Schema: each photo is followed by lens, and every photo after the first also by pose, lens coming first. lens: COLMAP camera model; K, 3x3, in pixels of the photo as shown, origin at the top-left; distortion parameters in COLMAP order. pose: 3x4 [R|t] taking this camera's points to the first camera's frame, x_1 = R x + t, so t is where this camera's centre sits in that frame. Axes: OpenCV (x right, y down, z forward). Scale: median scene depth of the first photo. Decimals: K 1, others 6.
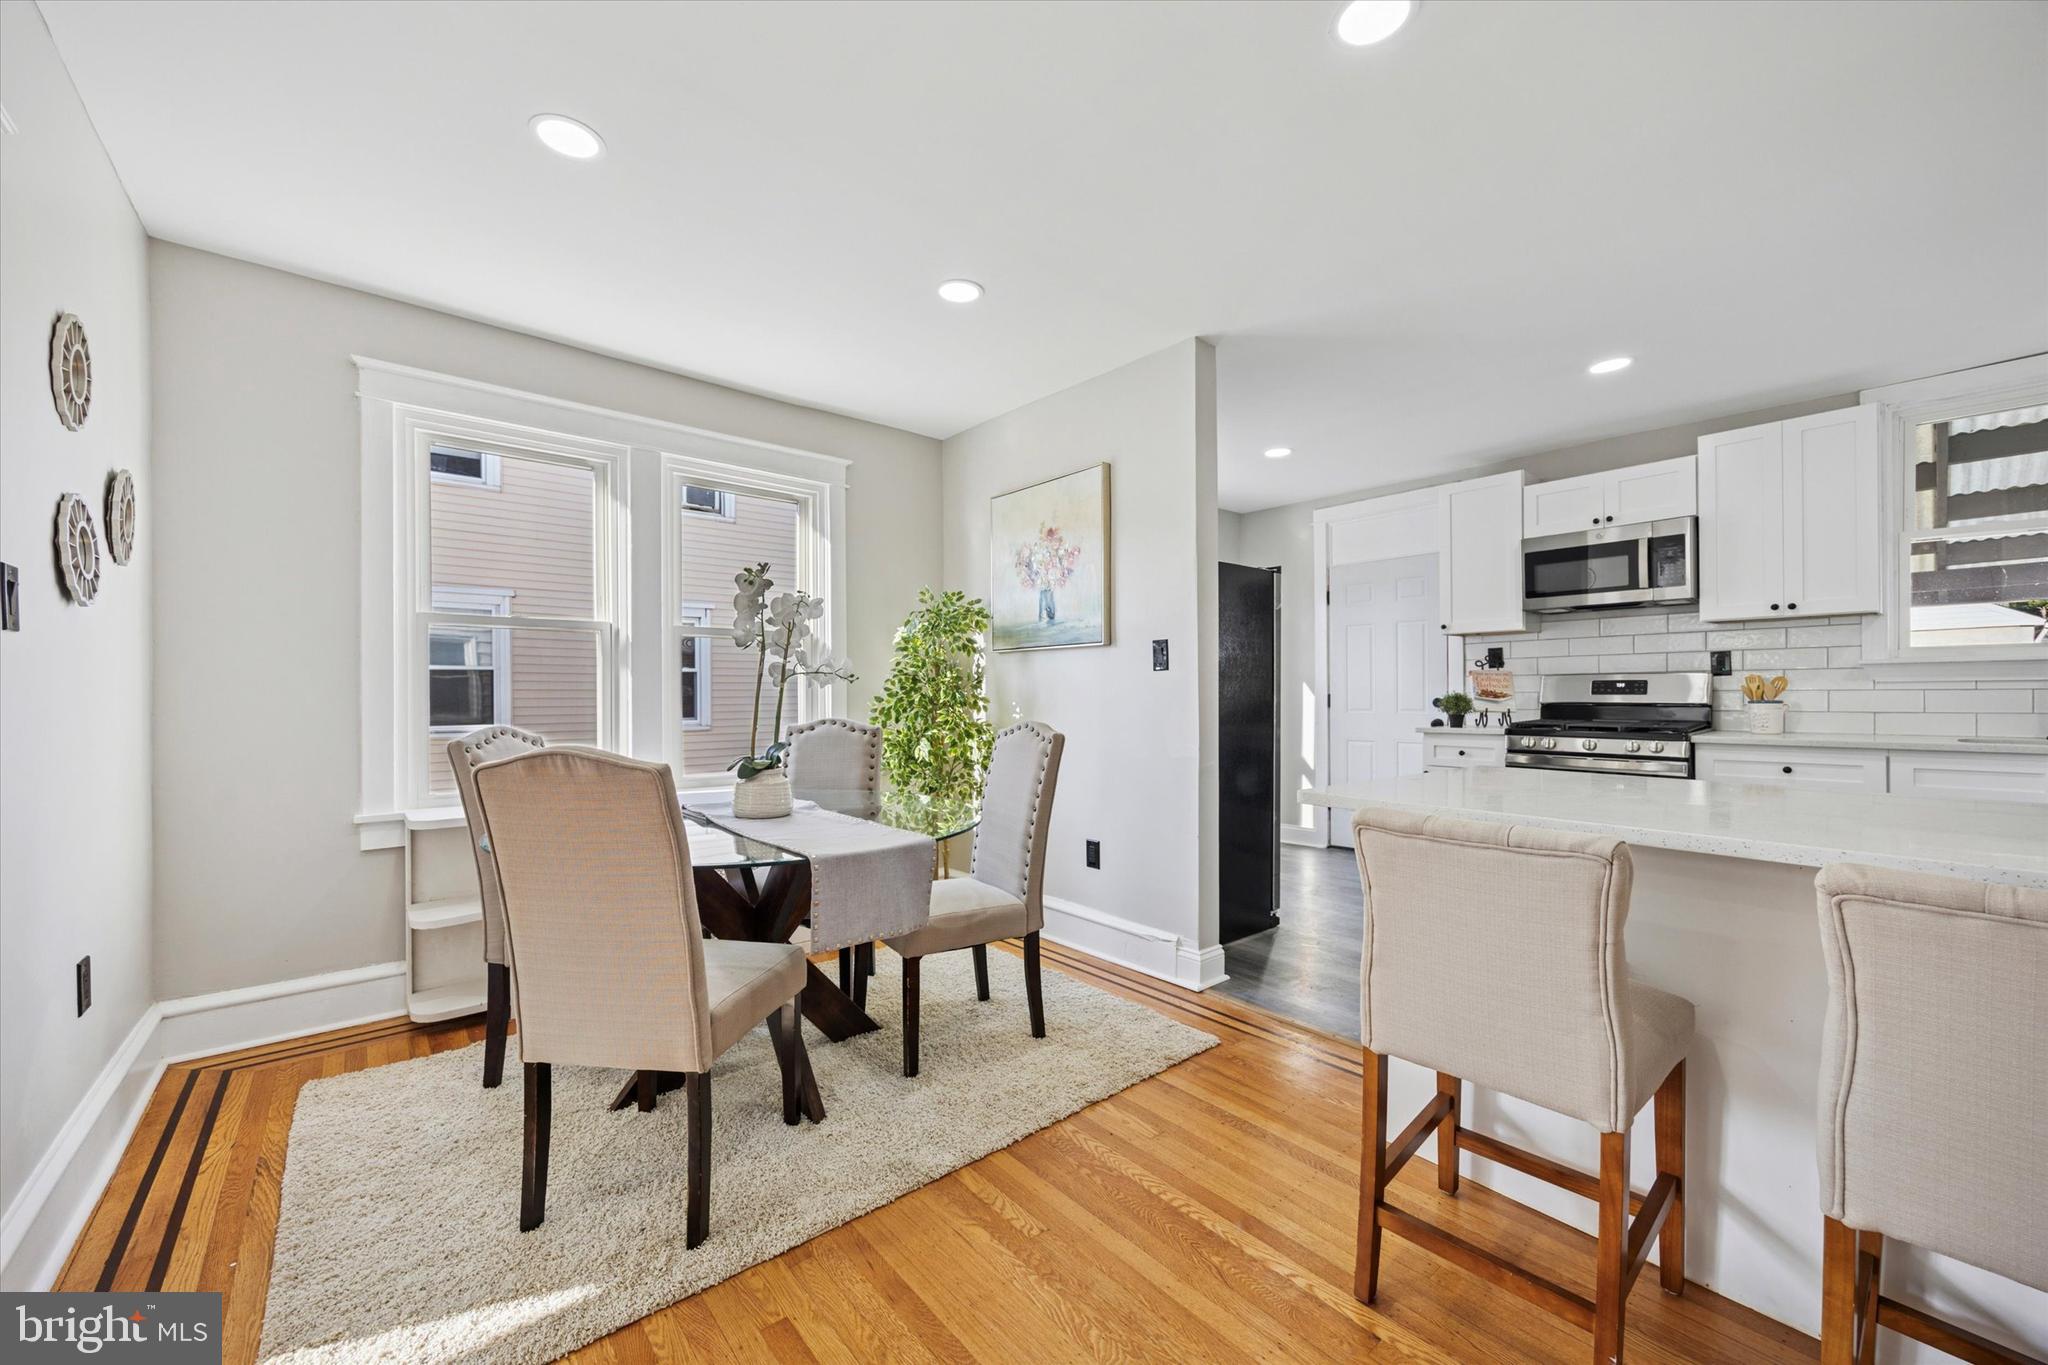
lens RADIAL K [[780.3, 0, 1011.3], [0, 780.3, 697.7], [0, 0, 1]] dist [0.000114, -0.000110]
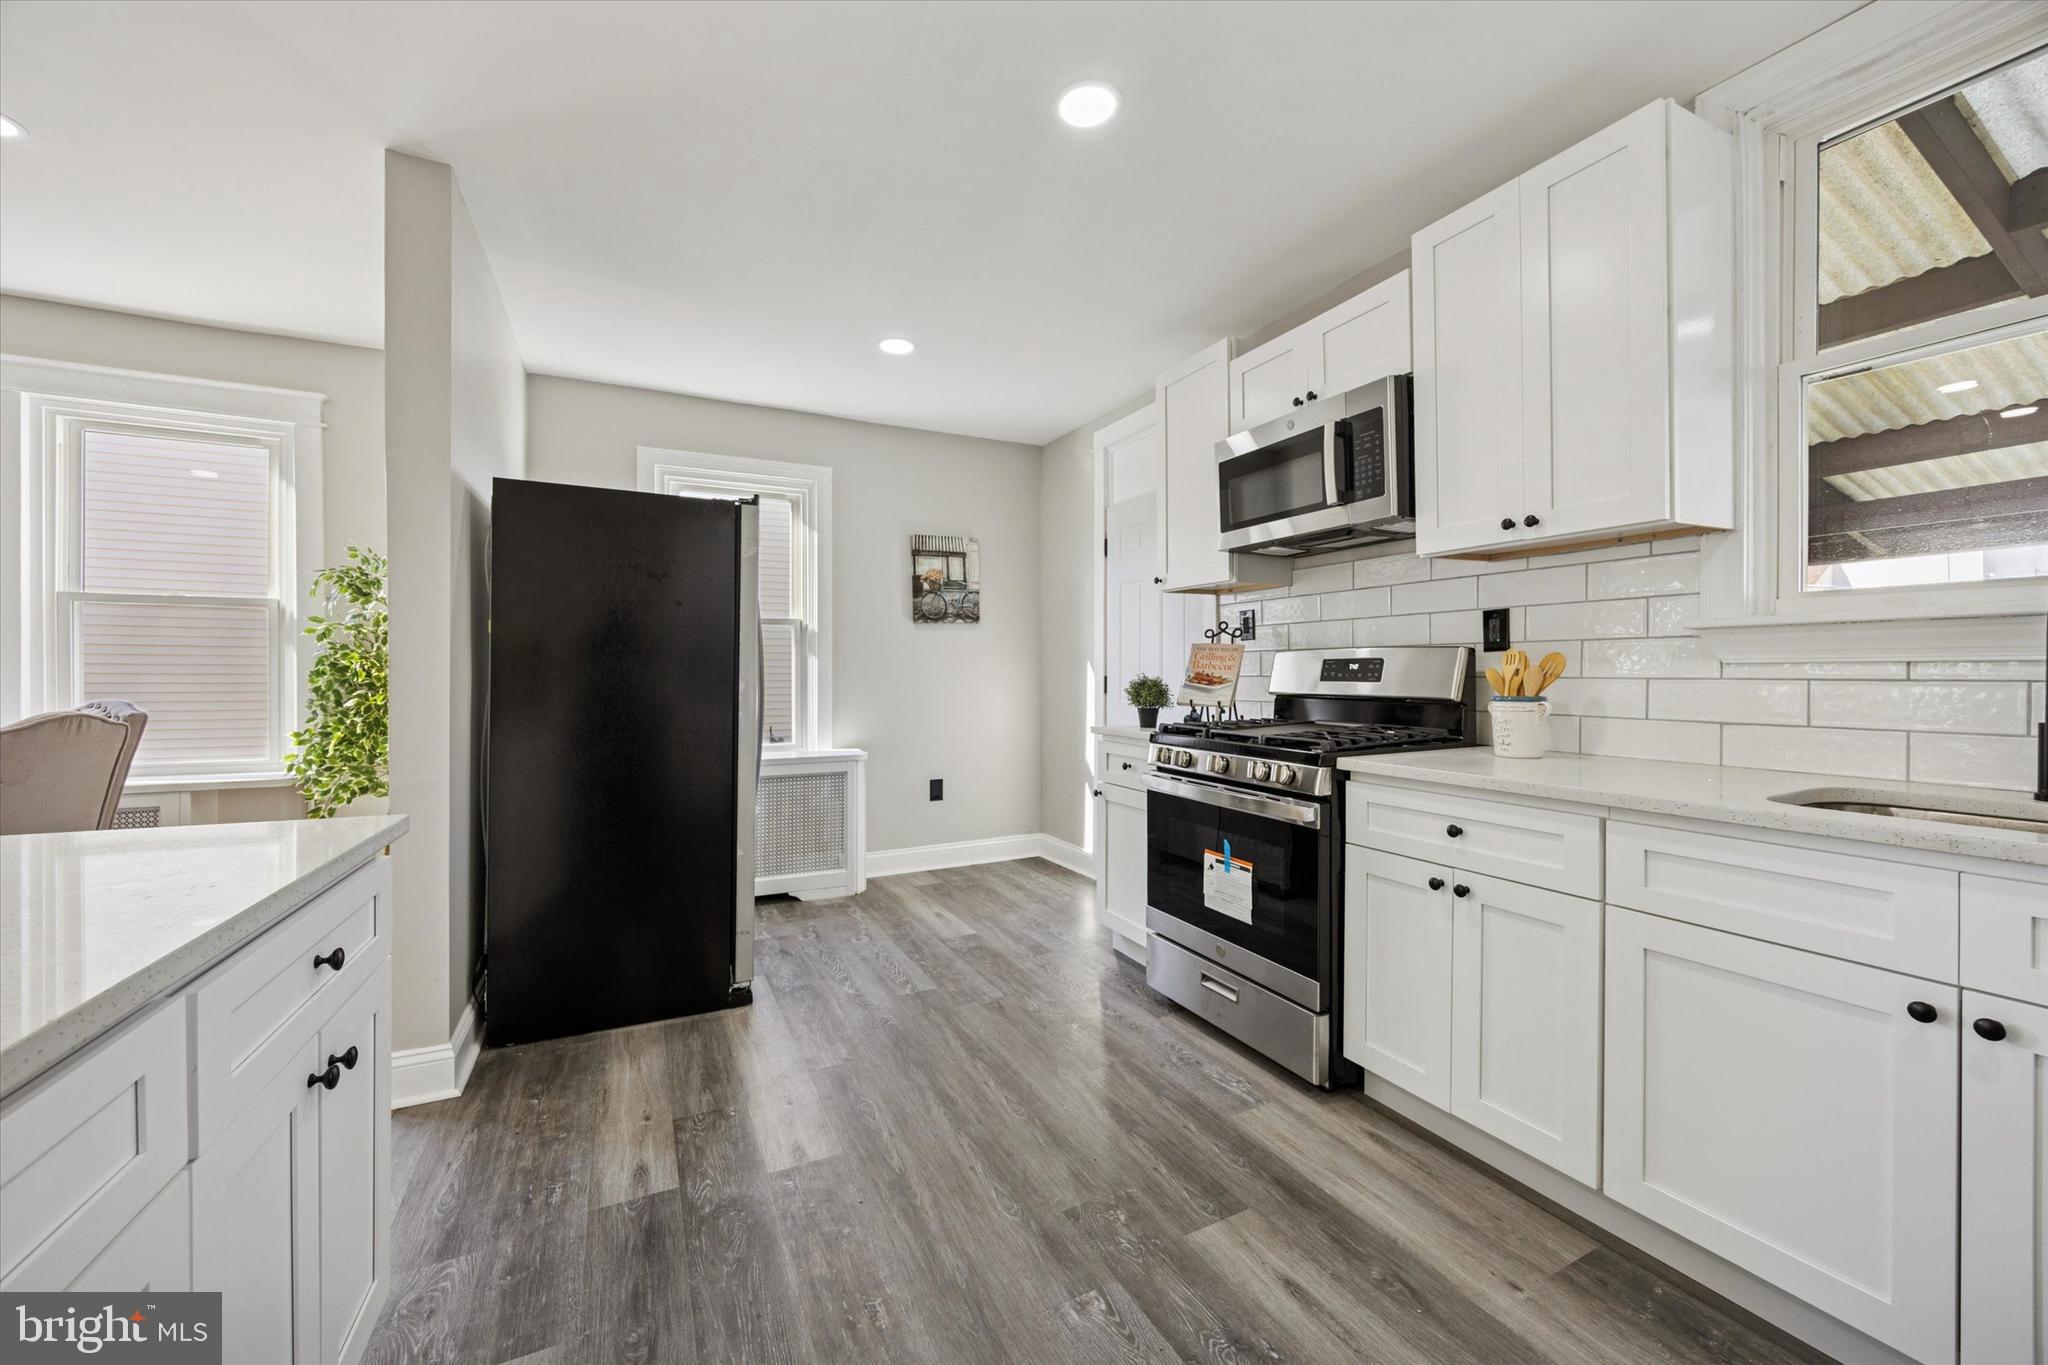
lens RADIAL K [[781.5, 0, 1014.6], [0, 781.5, 676.9], [0, 0, 1]] dist [0.001069, 0.000045]
pose [[0.972266, 0.005643, -0.233811, 0.731081], [-0.004324, 0.999972, 0.006156, -0.011627], [0.233839, -0.004974, 0.972263, 0.369851]]
